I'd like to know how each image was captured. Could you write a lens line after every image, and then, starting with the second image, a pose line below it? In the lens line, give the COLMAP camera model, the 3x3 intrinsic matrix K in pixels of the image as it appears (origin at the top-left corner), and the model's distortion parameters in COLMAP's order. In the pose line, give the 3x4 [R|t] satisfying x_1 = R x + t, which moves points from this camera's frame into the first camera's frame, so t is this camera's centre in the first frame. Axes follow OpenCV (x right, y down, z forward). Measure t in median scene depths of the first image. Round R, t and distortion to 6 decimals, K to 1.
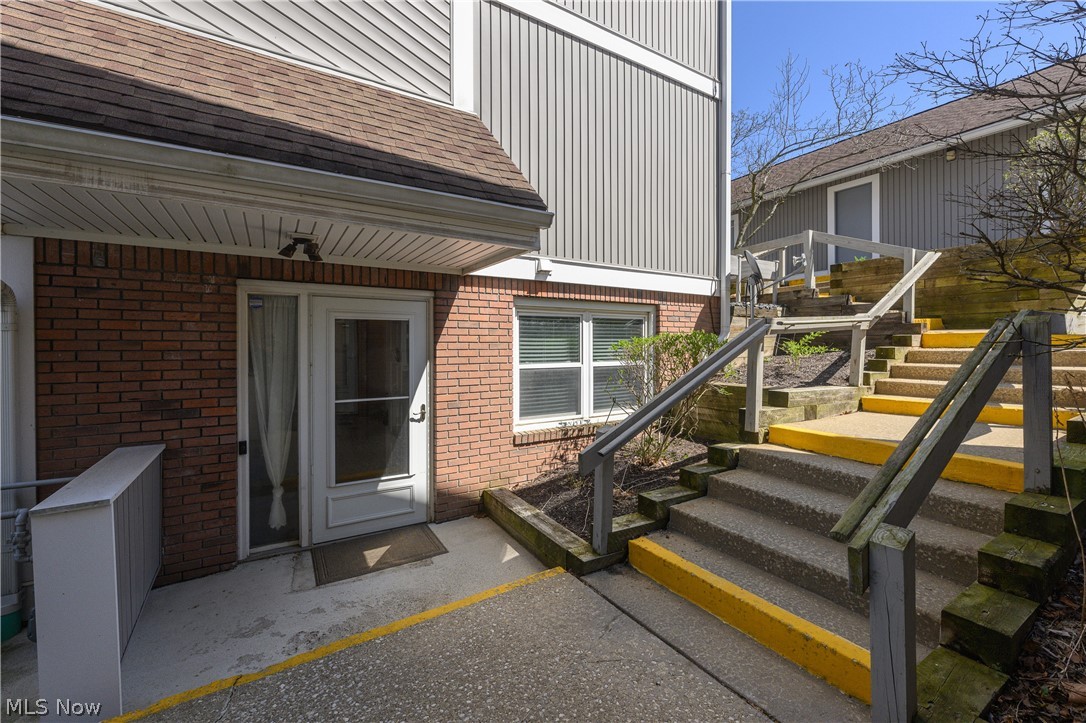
lens RADIAL K [[434.3, 0, 534.5], [0, 434.3, 347.1], [0, 0, 1]] dist [0.002262, -0.000265]
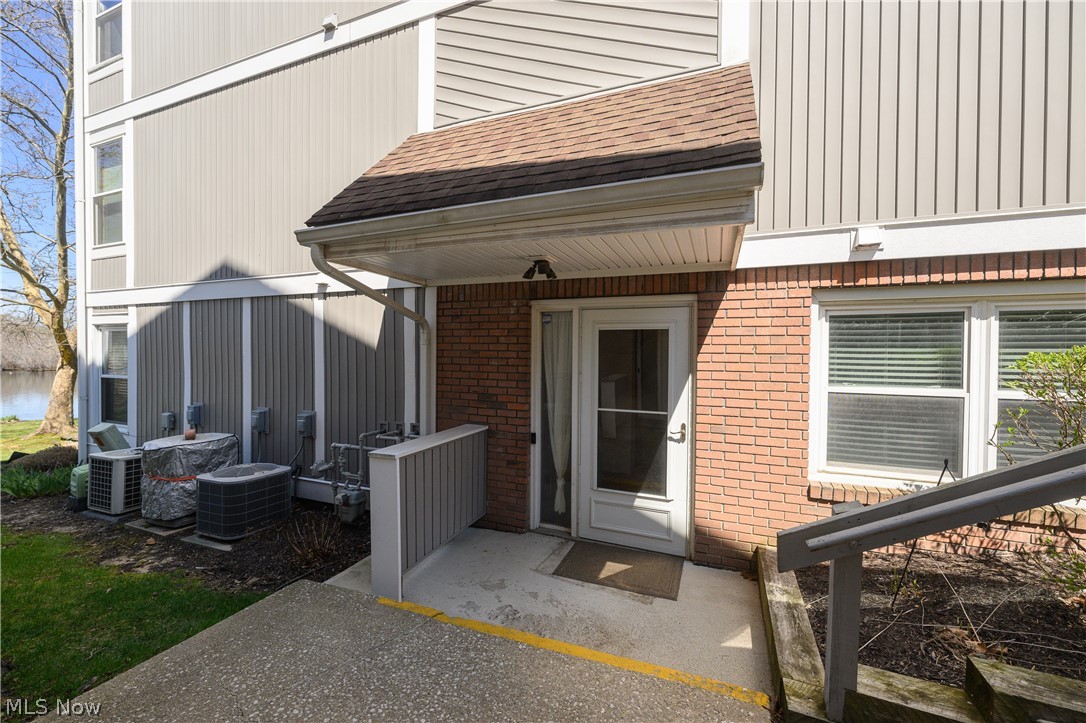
lens RADIAL K [[434.3, 0, 542.6], [0, 434.3, 356.6], [0, 0, 1]] dist [0.002262, -0.000265]
pose [[0.611650, 0.014767, -0.790990, 0.285842], [-0.012443, 0.999882, 0.009045, -0.008799], [0.791030, 0.004310, 0.611762, 0.251721]]
